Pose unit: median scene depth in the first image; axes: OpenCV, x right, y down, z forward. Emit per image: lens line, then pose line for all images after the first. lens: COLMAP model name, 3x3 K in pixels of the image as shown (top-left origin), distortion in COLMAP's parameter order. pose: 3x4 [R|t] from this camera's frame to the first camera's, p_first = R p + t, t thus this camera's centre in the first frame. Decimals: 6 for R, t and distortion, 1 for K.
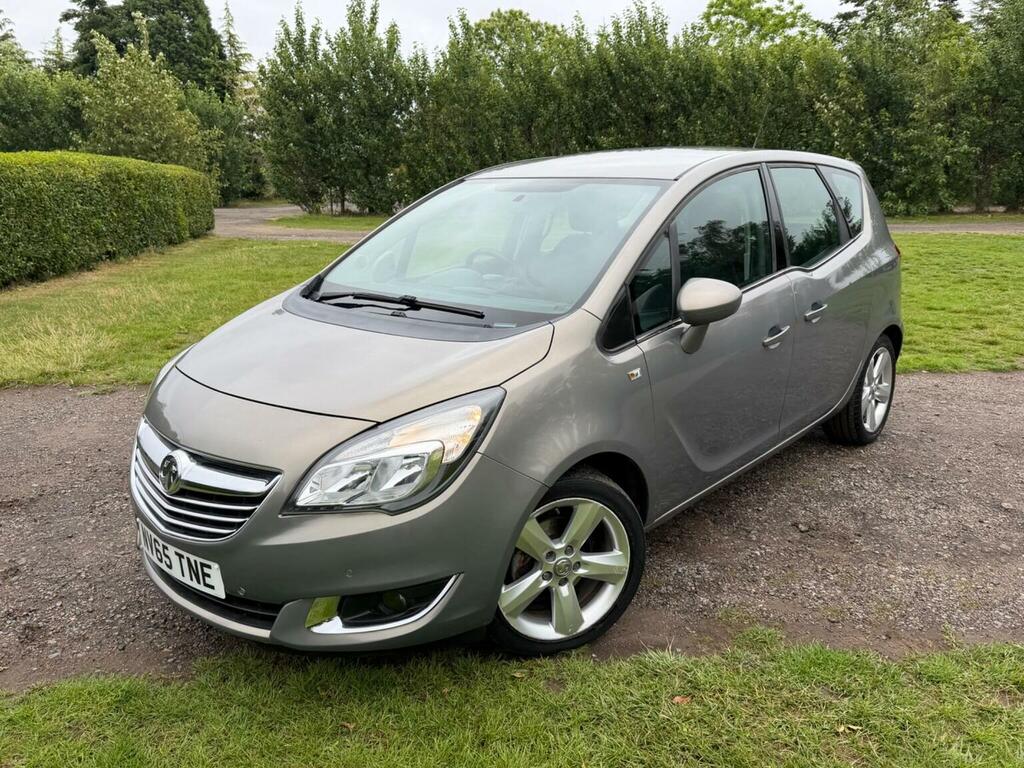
lens RADIAL K [[804.3, 0, 518.2], [0, 804.3, 385.8], [0, 0, 1]] dist [0.032447, -0.054800]
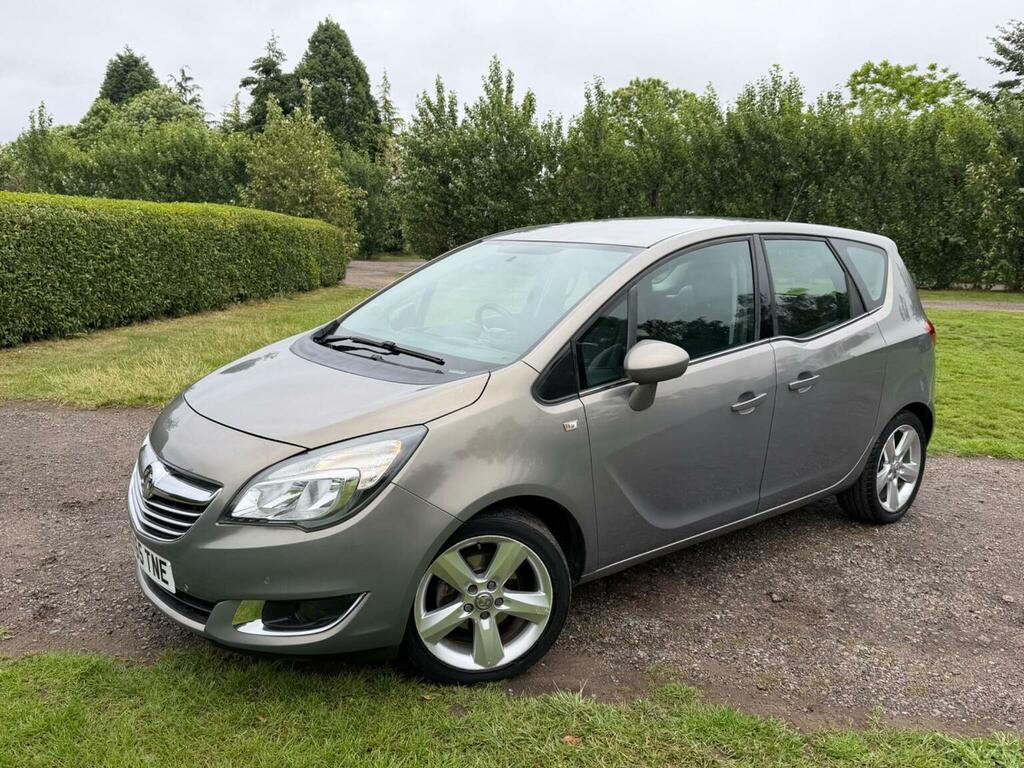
lens RADIAL K [[803.2, 0, 511.9], [0, 803.2, 393.0], [0, 0, 1]] dist [0.026378, -0.038911]
pose [[0.983995, 0.065215, -0.165835, 0.174817], [-0.075440, 0.995570, -0.056120, 0.005577], [0.161441, 0.067732, 0.984555, -0.042216]]
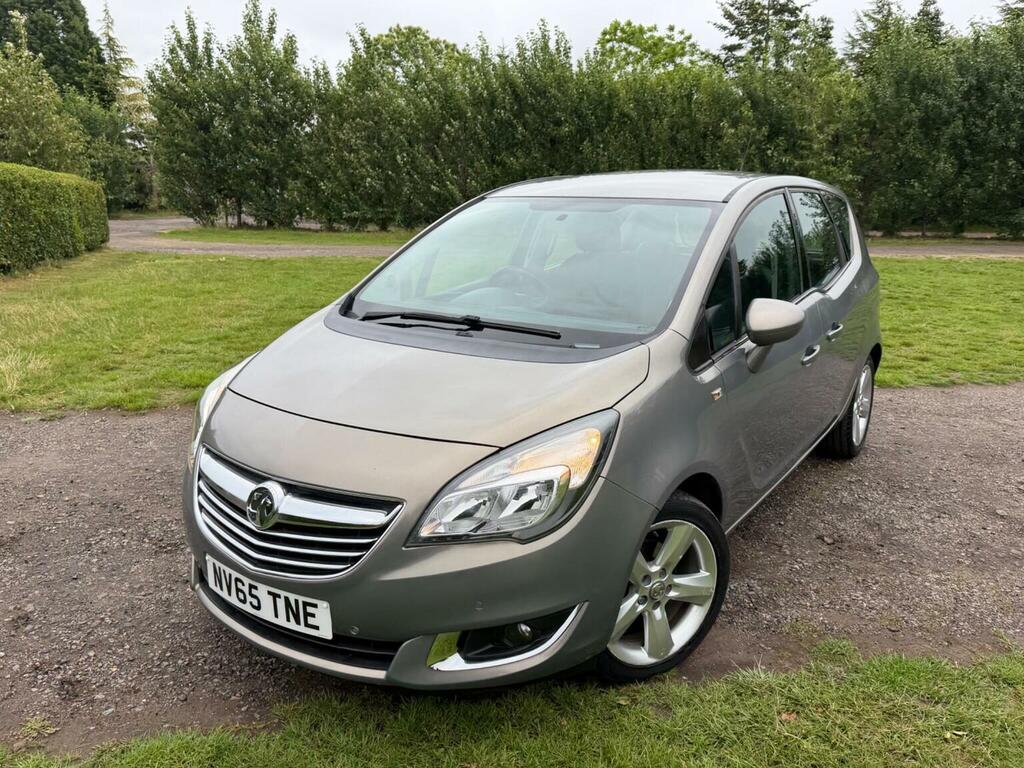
lens RADIAL K [[809.7, 0, 519.2], [0, 809.7, 388.2], [0, 0, 1]] dist [0.000203, -0.004736]
pose [[0.990872, -0.009852, 0.134448, -0.170709], [0.012302, 0.999773, -0.017409, -0.005375], [-0.134246, 0.018904, 0.990768, 0.022595]]
